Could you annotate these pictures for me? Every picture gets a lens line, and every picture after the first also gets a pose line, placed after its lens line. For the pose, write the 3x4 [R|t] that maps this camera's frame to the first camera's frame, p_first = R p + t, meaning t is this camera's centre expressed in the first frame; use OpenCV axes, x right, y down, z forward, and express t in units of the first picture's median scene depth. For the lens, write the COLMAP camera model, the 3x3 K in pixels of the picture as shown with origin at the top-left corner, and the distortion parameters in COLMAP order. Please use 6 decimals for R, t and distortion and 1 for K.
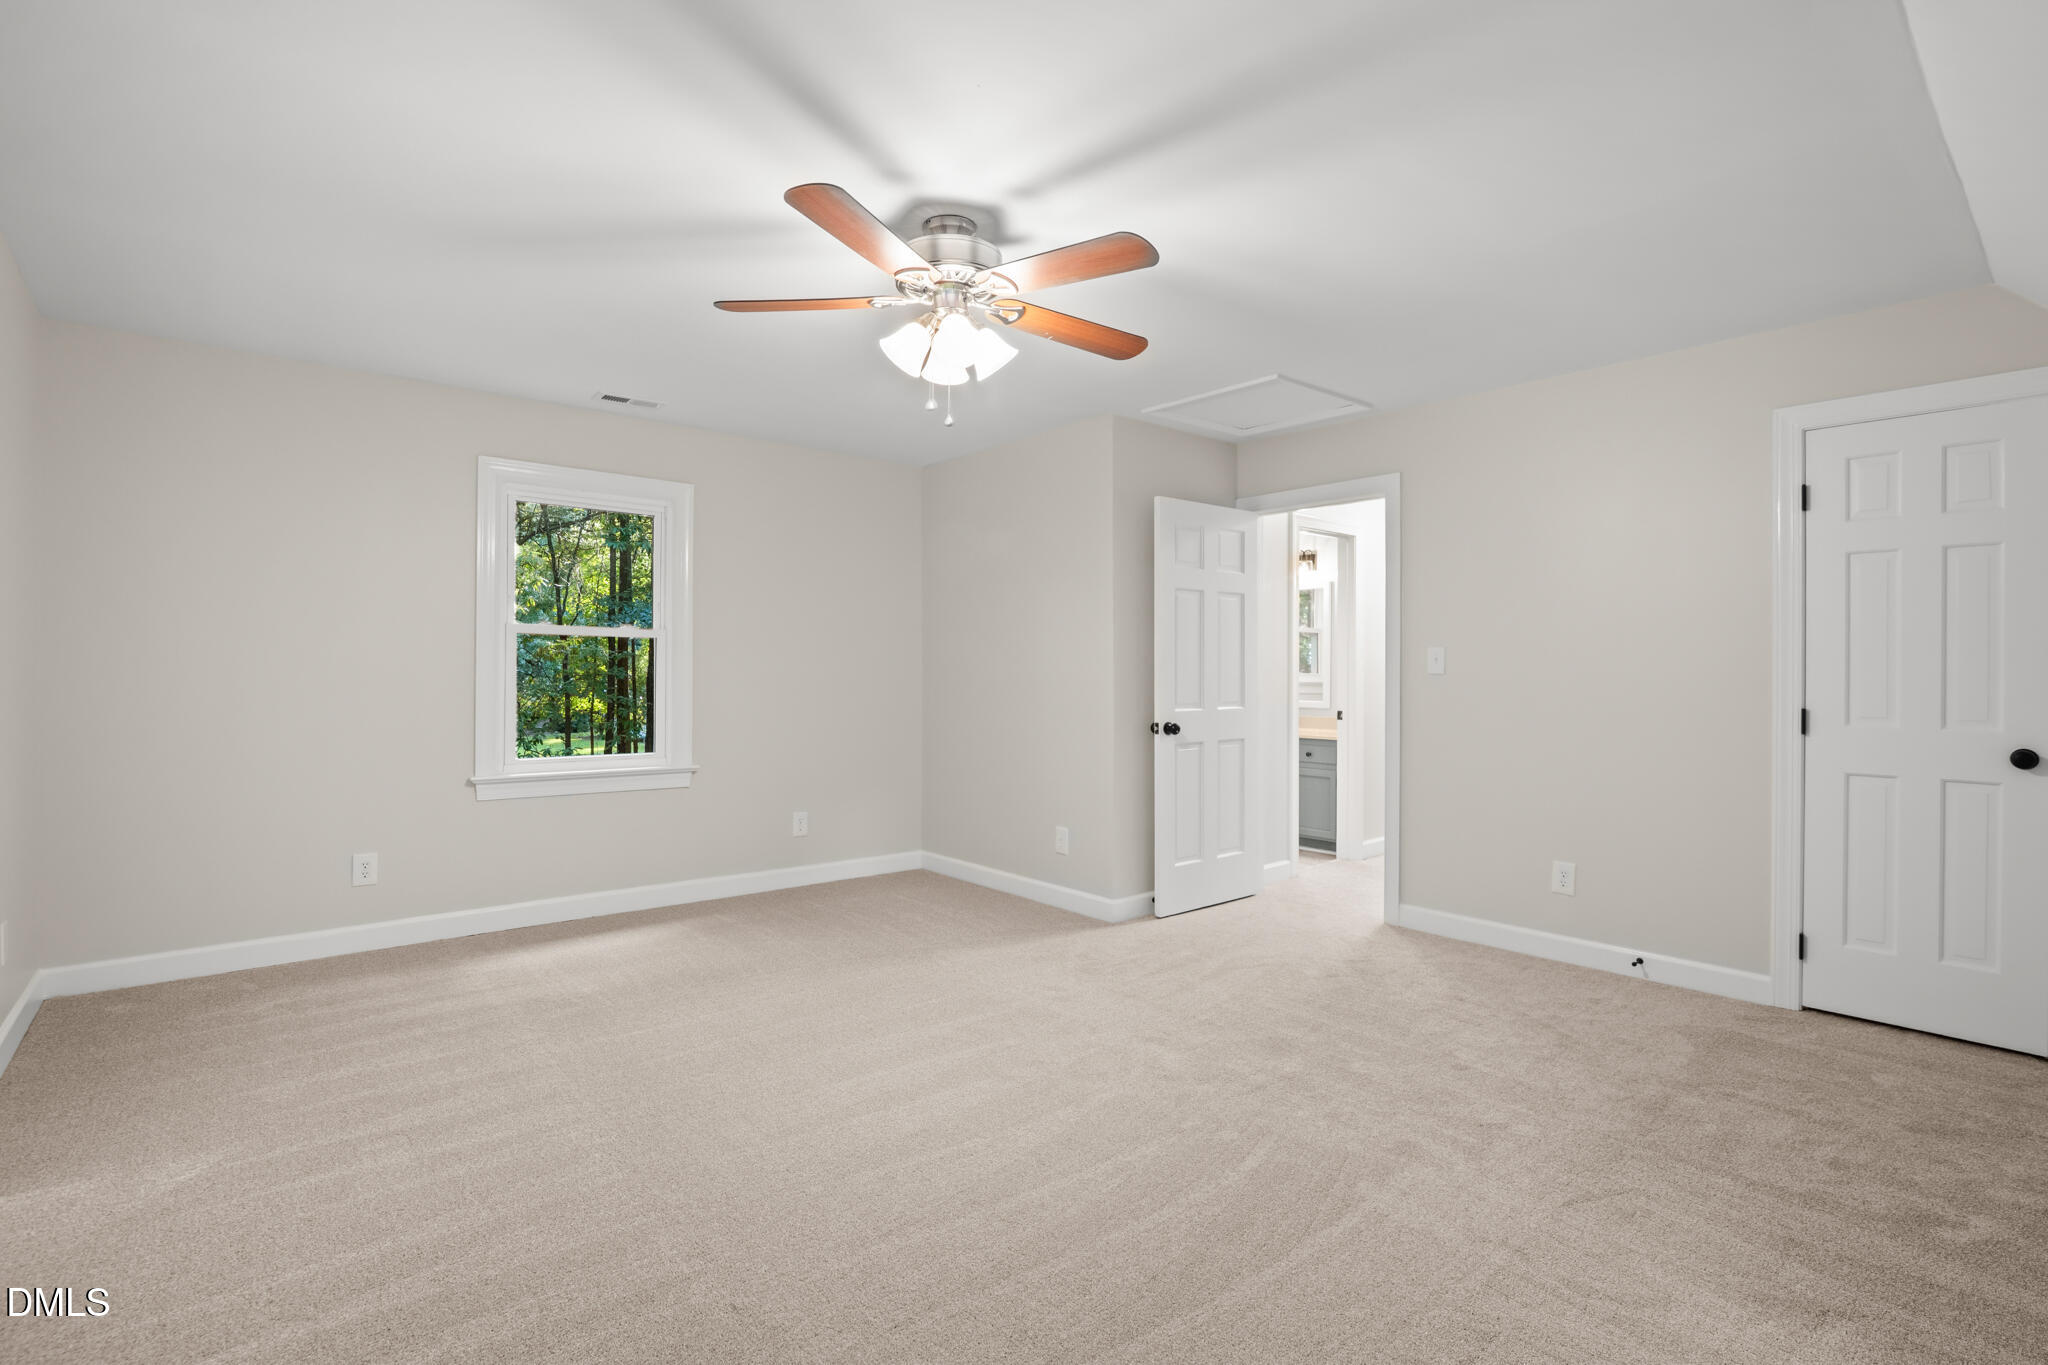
lens RADIAL K [[953.0, 0, 1018.8], [0, 953.0, 679.4], [0, 0, 1]] dist [-0.019942, 0.003072]
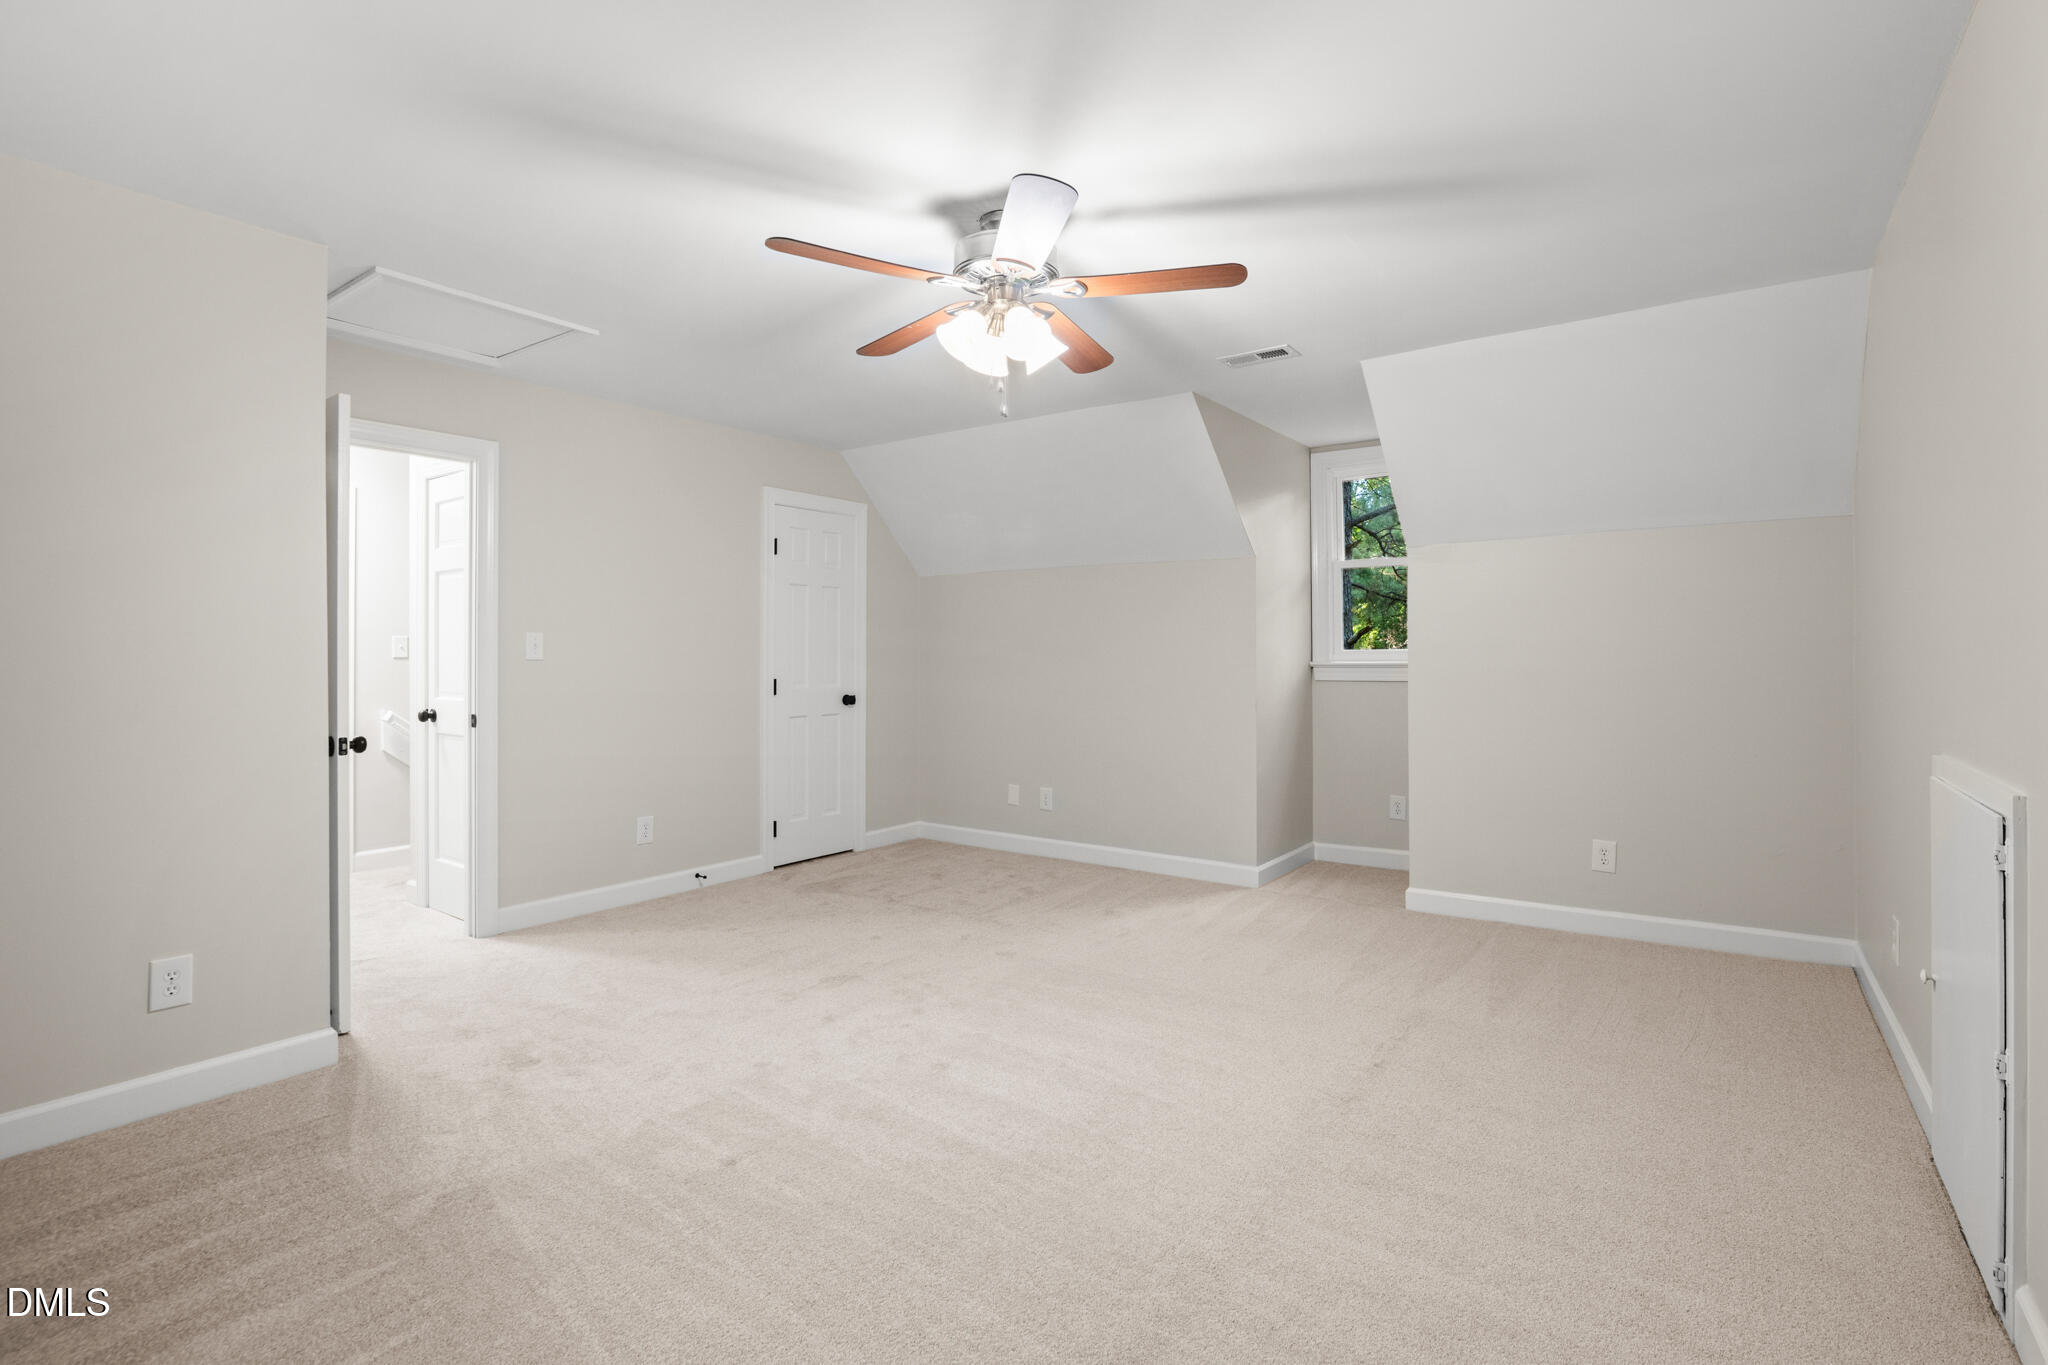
lens RADIAL K [[953.0, 0, 1033.4], [0, 953.0, 664.5], [0, 0, 1]] dist [-0.019942, 0.003072]
pose [[-0.234928, -0.010024, 0.971961, -0.910294], [0.013767, 0.999812, 0.013639, -0.010644], [-0.971915, 0.016585, -0.234745, 1.041253]]
